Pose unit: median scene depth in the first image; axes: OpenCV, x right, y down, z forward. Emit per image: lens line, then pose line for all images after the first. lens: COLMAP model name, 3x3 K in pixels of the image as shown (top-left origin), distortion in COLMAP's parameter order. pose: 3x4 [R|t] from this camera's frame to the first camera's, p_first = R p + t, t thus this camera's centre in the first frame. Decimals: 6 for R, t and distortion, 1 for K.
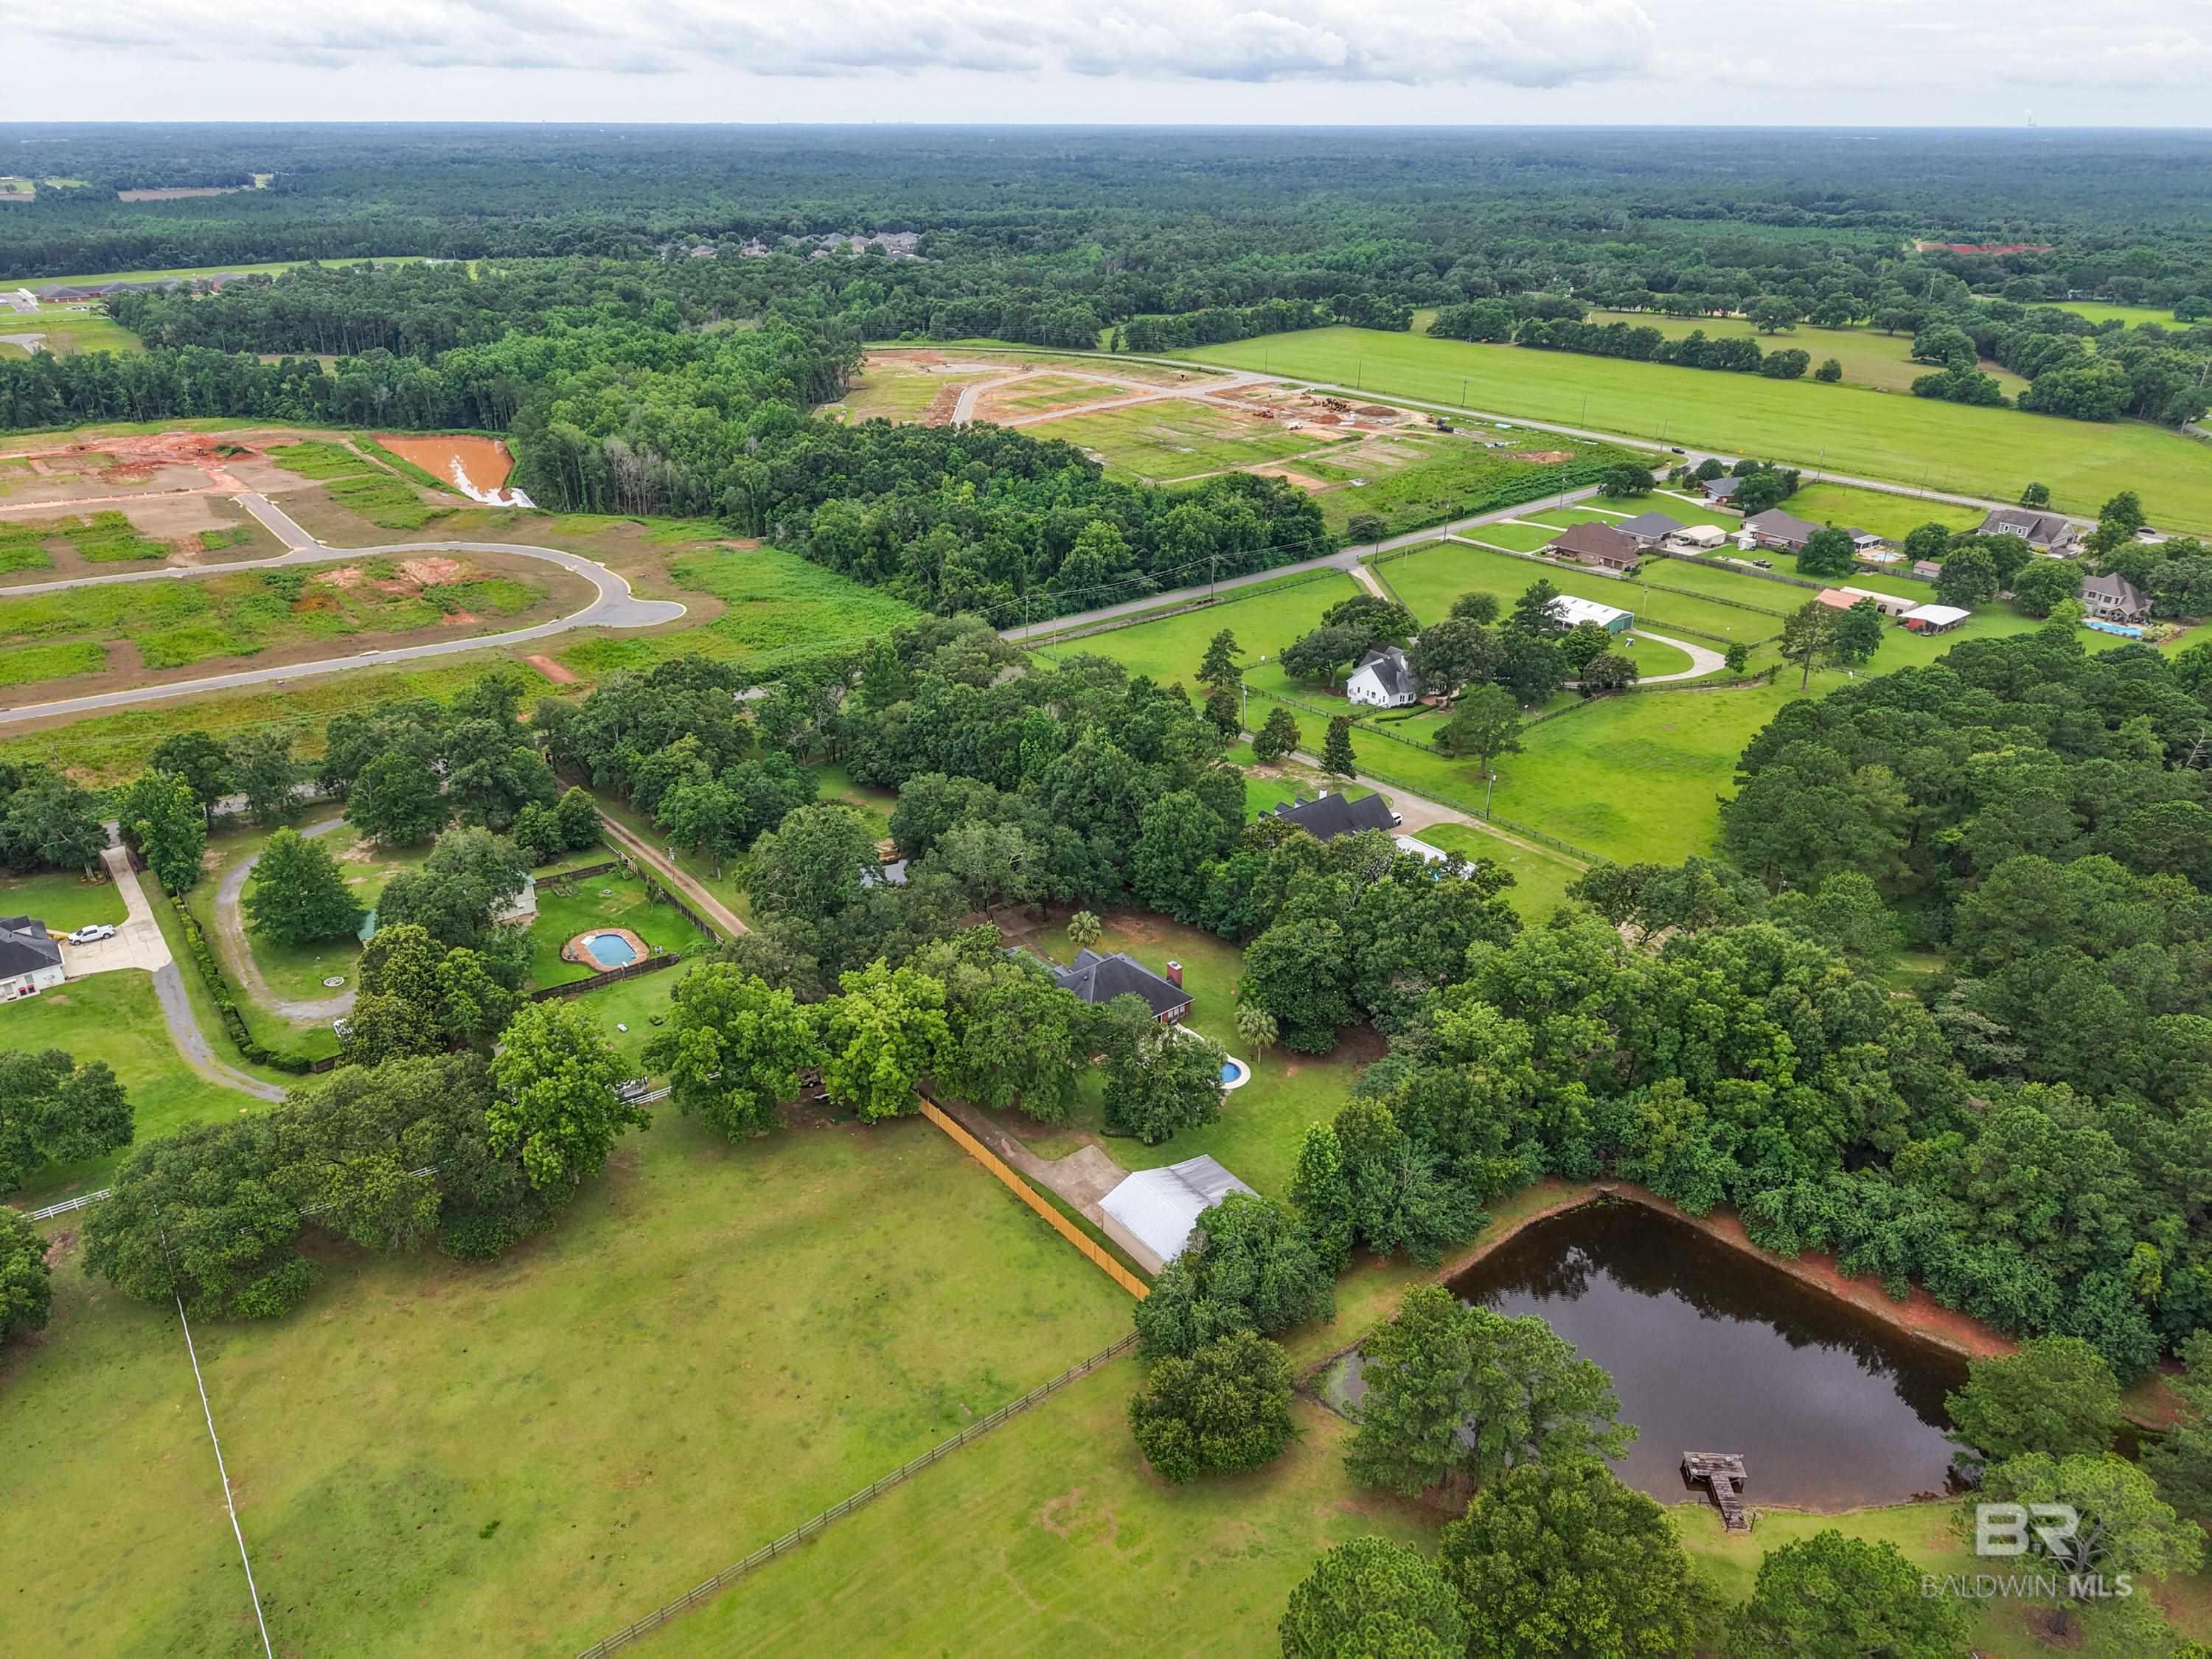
lens RADIAL K [[1459.3, 0, 1106.0], [0, 1459.3, 829.5], [0, 0, 1]] dist [0.022480, -0.023184]
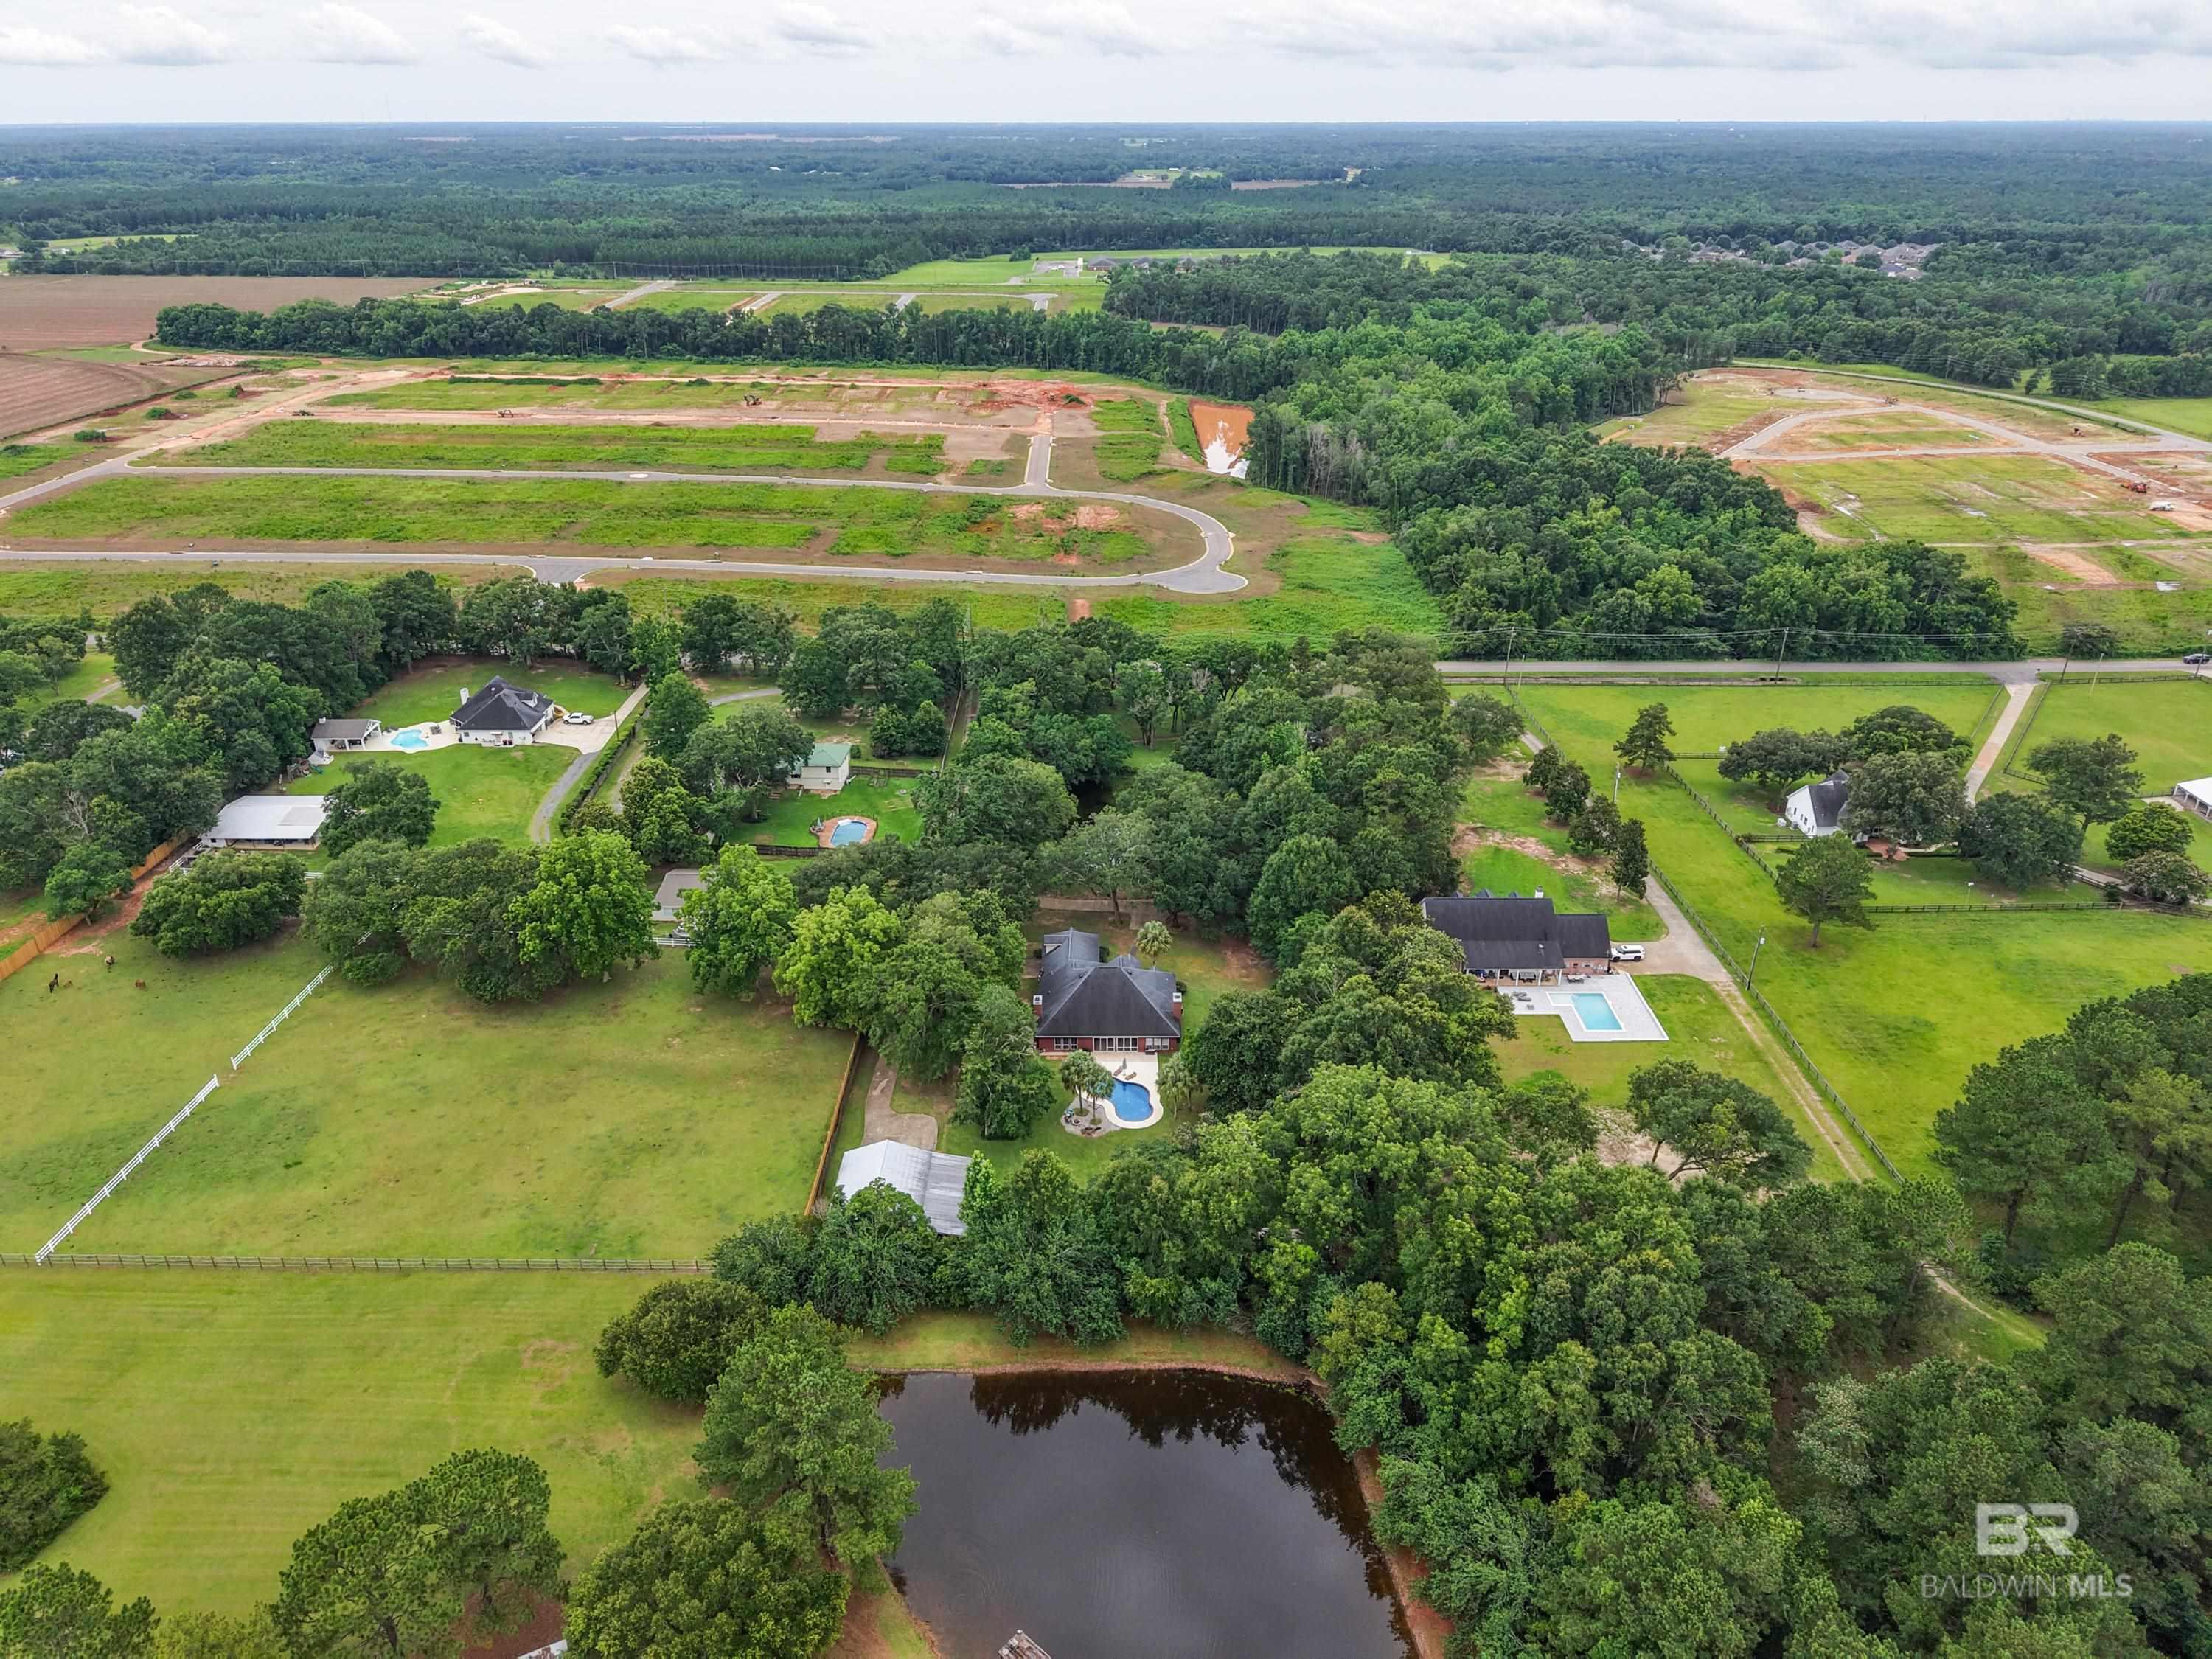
lens RADIAL K [[1459.3, 0, 1106.0], [0, 1459.3, 829.5], [0, 0, 1]] dist [0.022480, -0.023184]
pose [[0.785906, 0.266945, -0.557756, 0.267204], [-0.266566, 0.960155, 0.083930, -0.041978], [0.557937, 0.082718, 0.825750, 0.087834]]
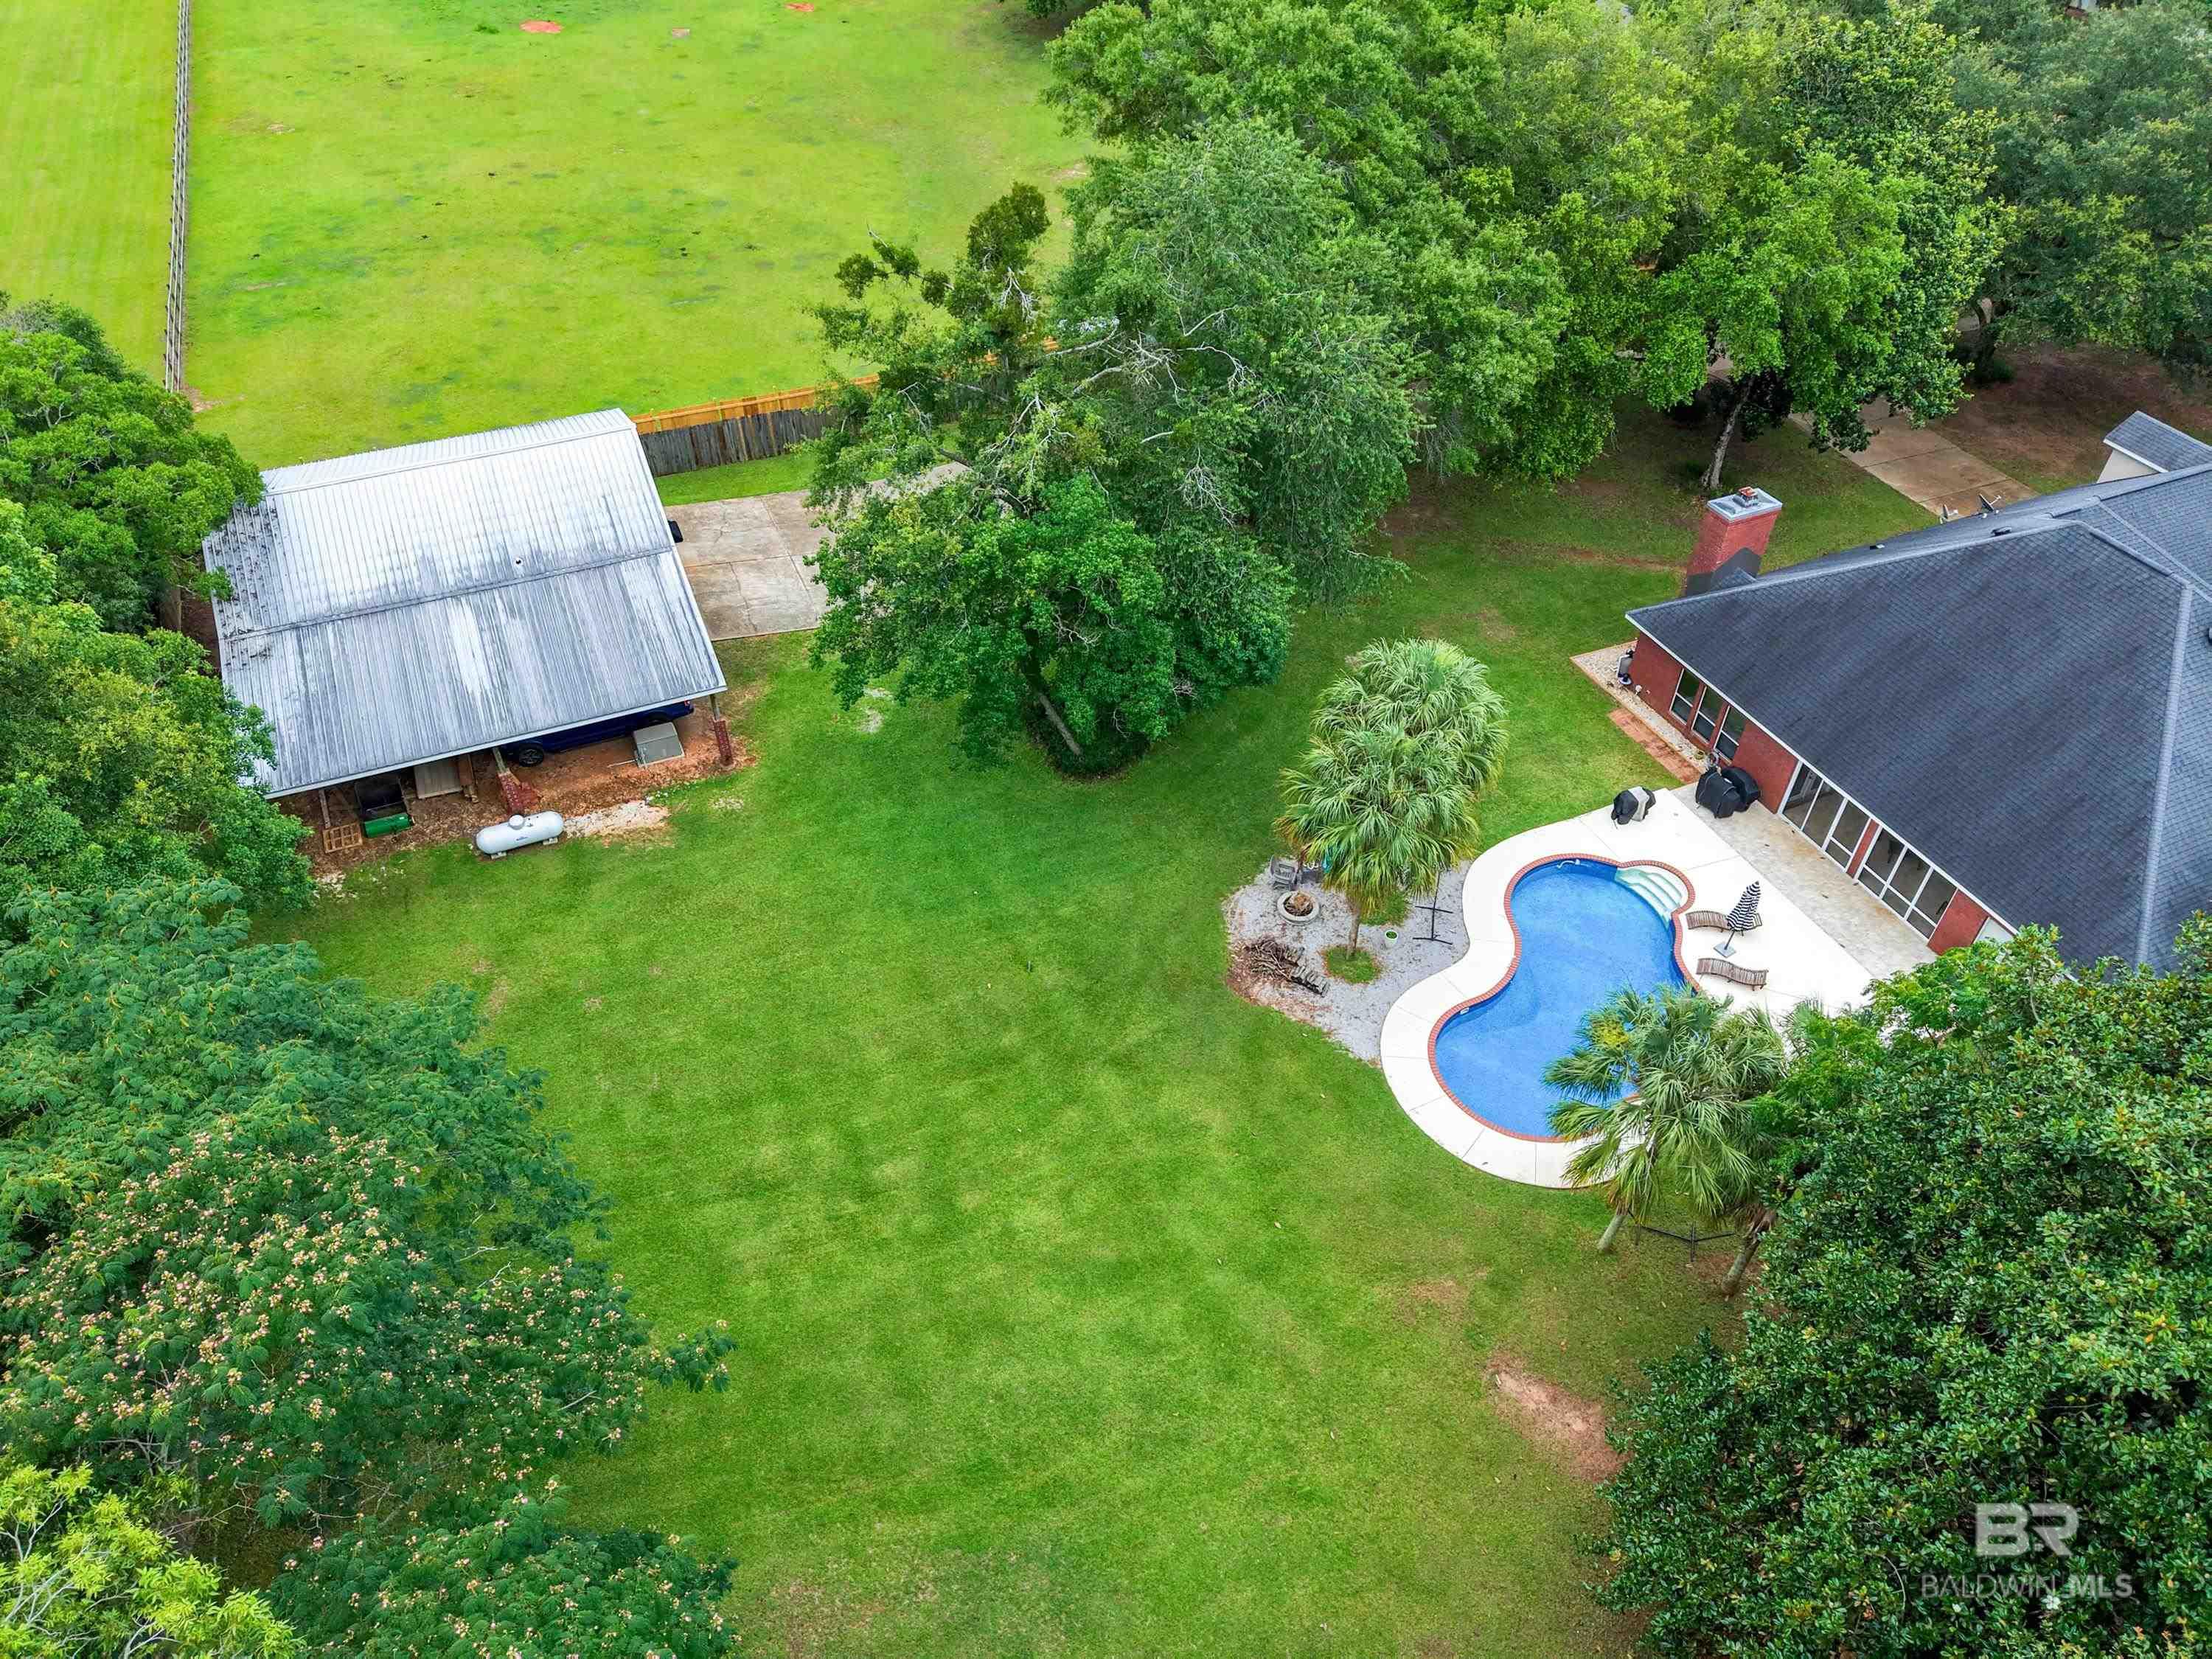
lens RADIAL K [[1459.3, 0, 1106.0], [0, 1459.3, 829.5], [0, 0, 1]] dist [0.022480, -0.023184]
pose [[-0.248463, 0.656889, -0.711872, 0.103537], [-0.425565, 0.586164, 0.689424, 0.016515], [0.870150, 0.474245, 0.133909, 0.443381]]
